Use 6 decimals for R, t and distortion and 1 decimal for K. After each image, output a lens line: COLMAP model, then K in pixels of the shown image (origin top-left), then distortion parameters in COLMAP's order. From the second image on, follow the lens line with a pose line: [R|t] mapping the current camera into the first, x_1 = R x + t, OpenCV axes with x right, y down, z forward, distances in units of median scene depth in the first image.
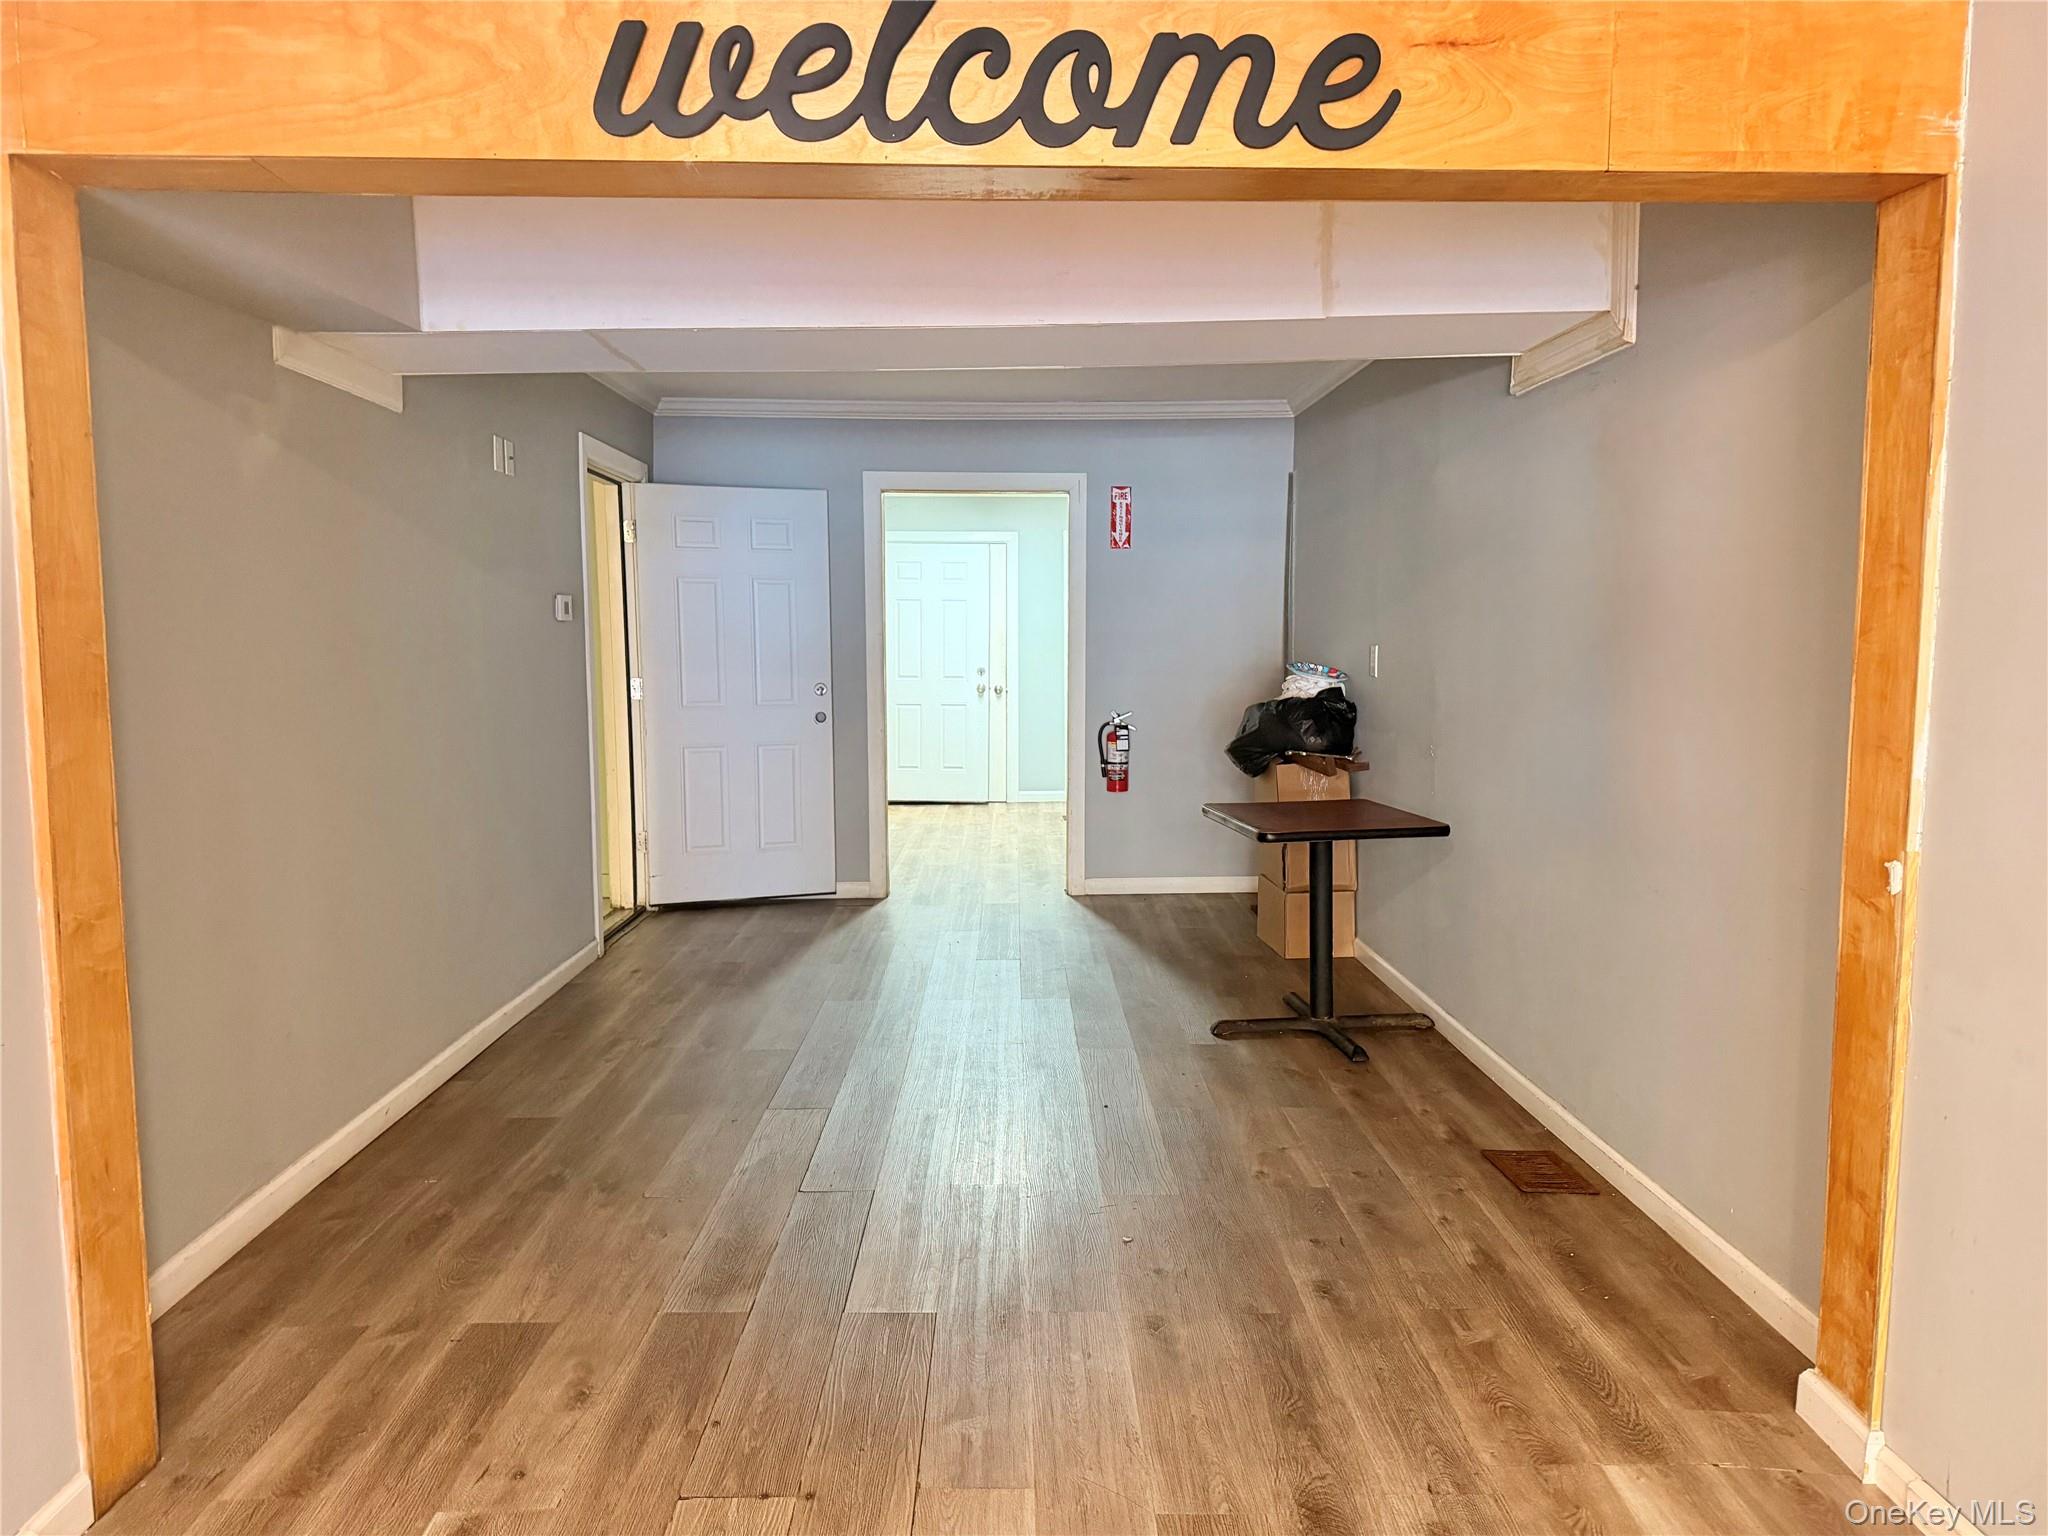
lens RADIAL K [[1409.4, 0, 1024.0], [0, 1409.4, 768.0], [0, 0, 1]] dist [-0.004485, -0.002462]
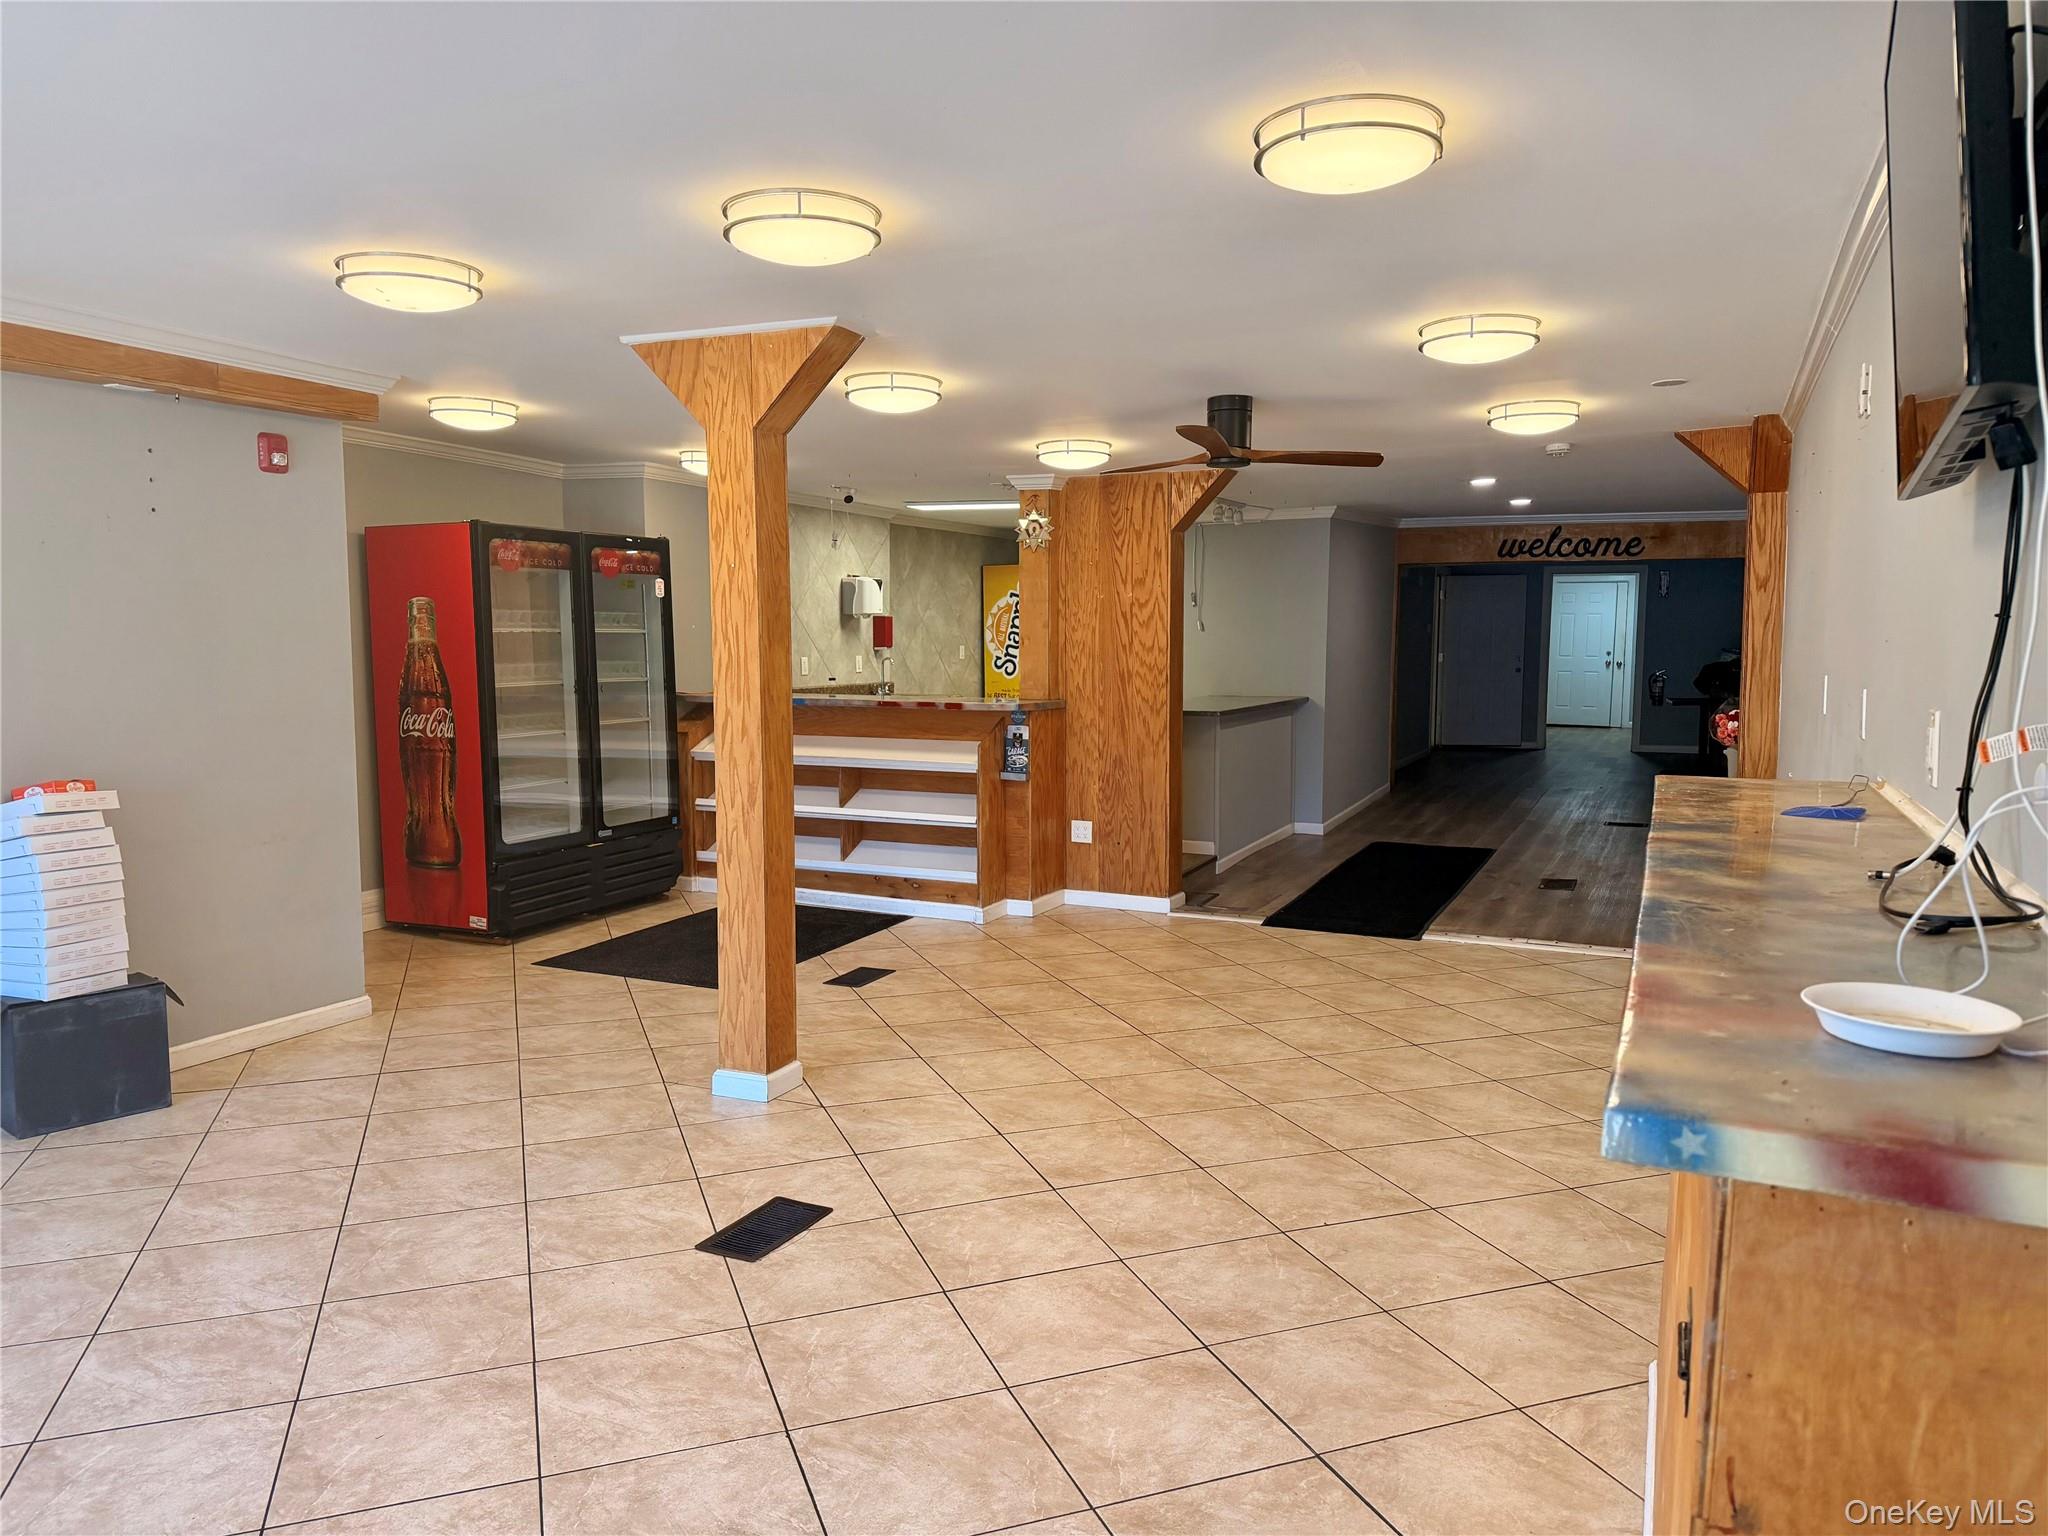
lens RADIAL K [[1419.3, 0, 1020.0], [0, 1419.3, 776.7], [0, 0, 1]] dist [0.177884, -0.384352]
pose [[0.897440, 0.048935, -0.438414, 0.614827], [-0.043413, 0.998801, 0.022617, 0.435317], [0.438995, -0.001265, 0.898488, -5.423530]]
